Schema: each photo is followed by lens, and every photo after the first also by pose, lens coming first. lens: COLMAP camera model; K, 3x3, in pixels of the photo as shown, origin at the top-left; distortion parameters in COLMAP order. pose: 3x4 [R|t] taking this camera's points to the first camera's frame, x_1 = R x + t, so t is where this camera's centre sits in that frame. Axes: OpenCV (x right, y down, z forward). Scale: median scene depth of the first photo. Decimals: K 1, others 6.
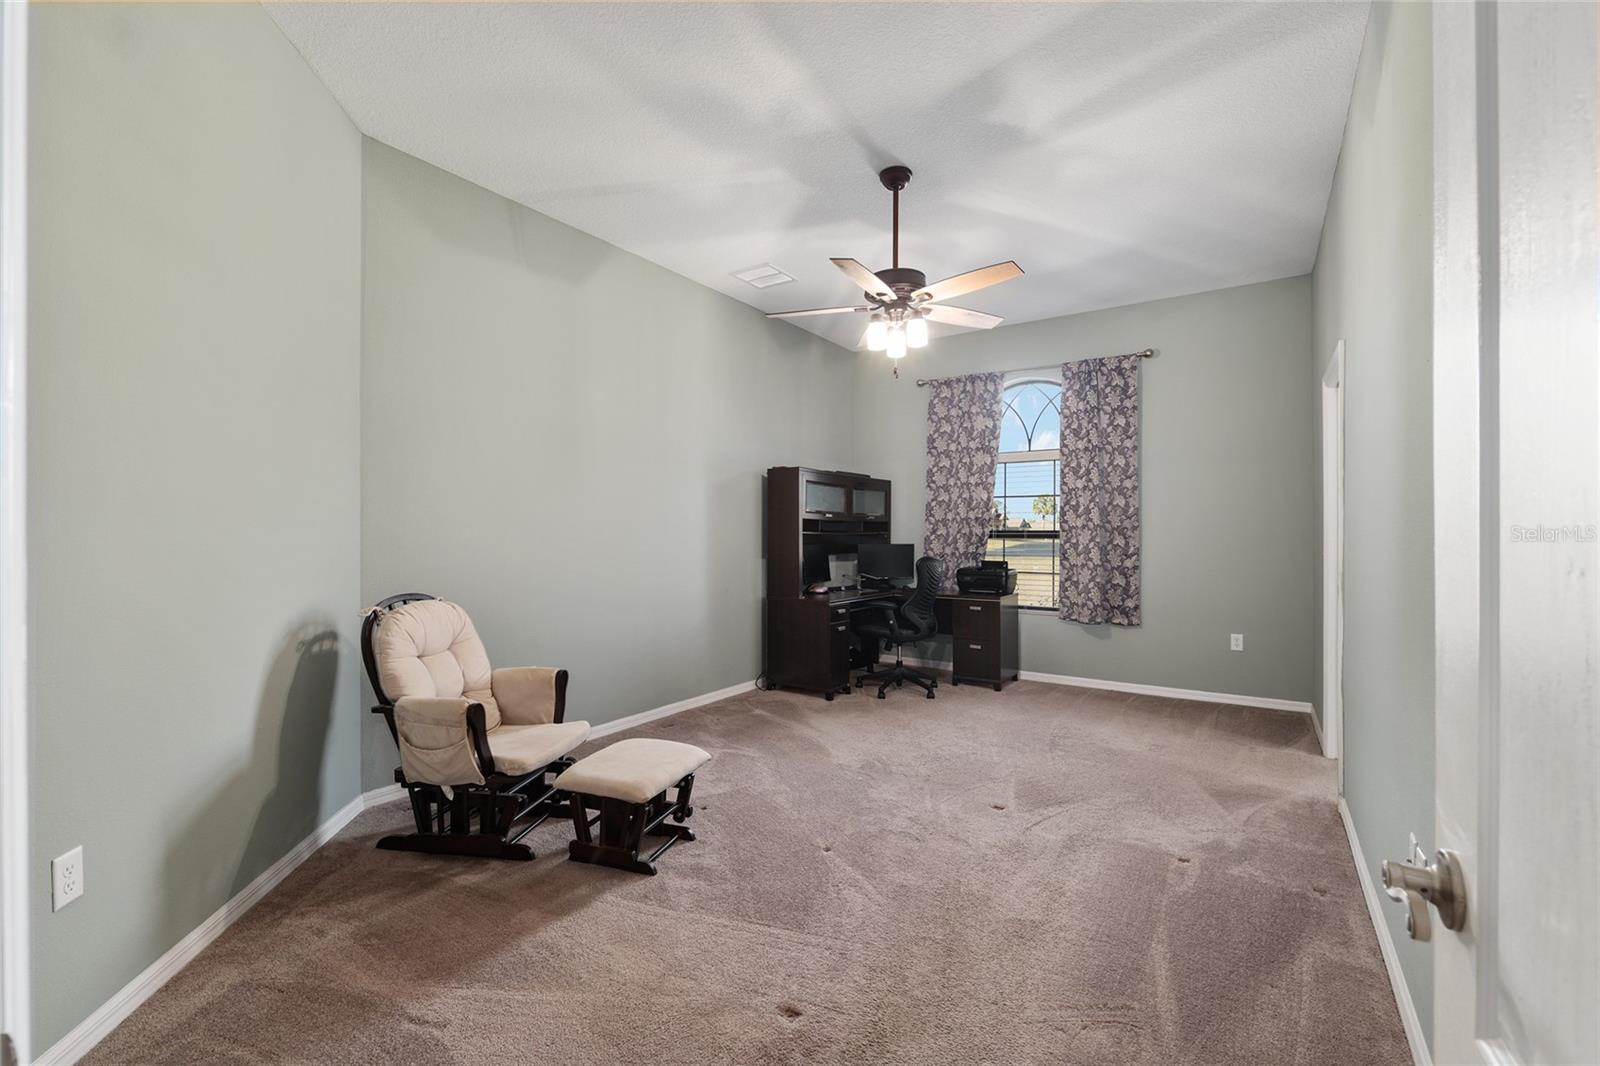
lens RADIAL K [[659.1, 0, 792.5], [0, 659.1, 532.8], [0, 0, 1]] dist [-0.001820, -0.000649]
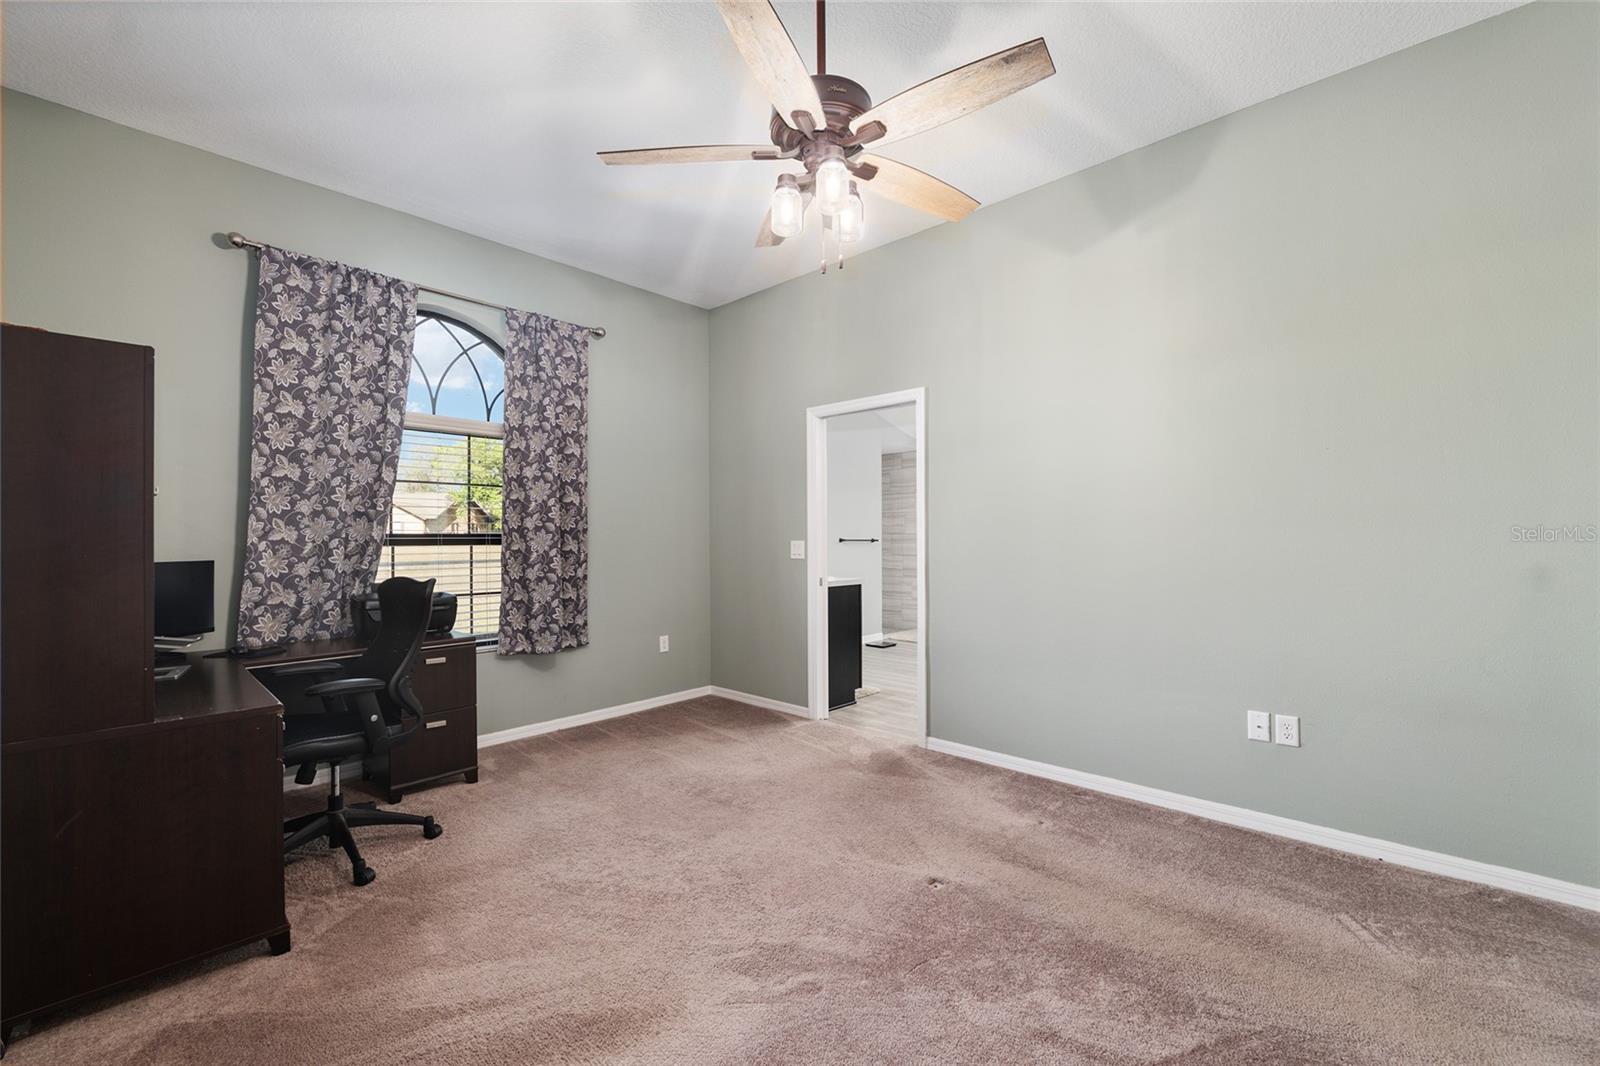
lens RADIAL K [[659.1, 0, 792.5], [0, 659.1, 532.8], [0, 0, 1]] dist [-0.001820, -0.000649]
pose [[0.149876, 0.009629, 0.988658, -0.281238], [0.009449, 0.999893, -0.011171, 0.007214], [-0.988660, 0.011016, 0.149769, 0.601588]]
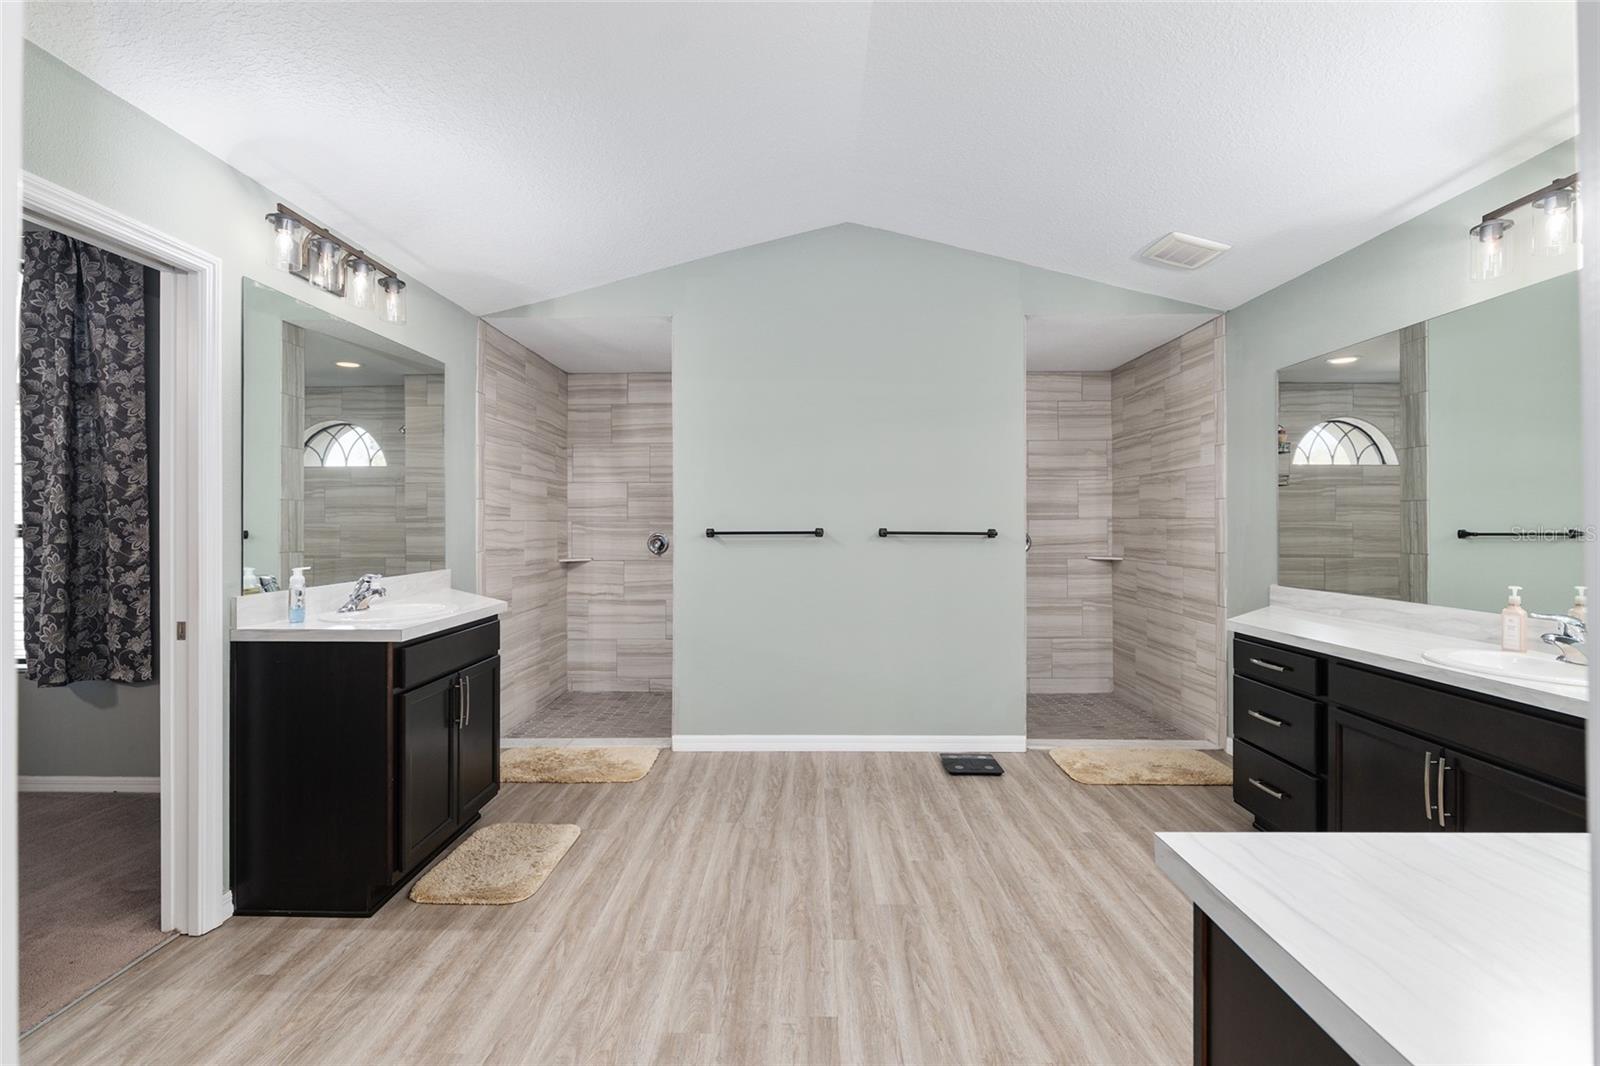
lens RADIAL K [[674.4, 0, 800.0], [0, 674.4, 533.0], [0, 0, 1]] dist [-0.008784, -0.000568]
pose [[0.834153, -0.004450, 0.551516, 0.680168], [0.005249, 0.999986, 0.000130, 0.007712], [-0.551508, 0.002786, 0.834165, 0.157887]]
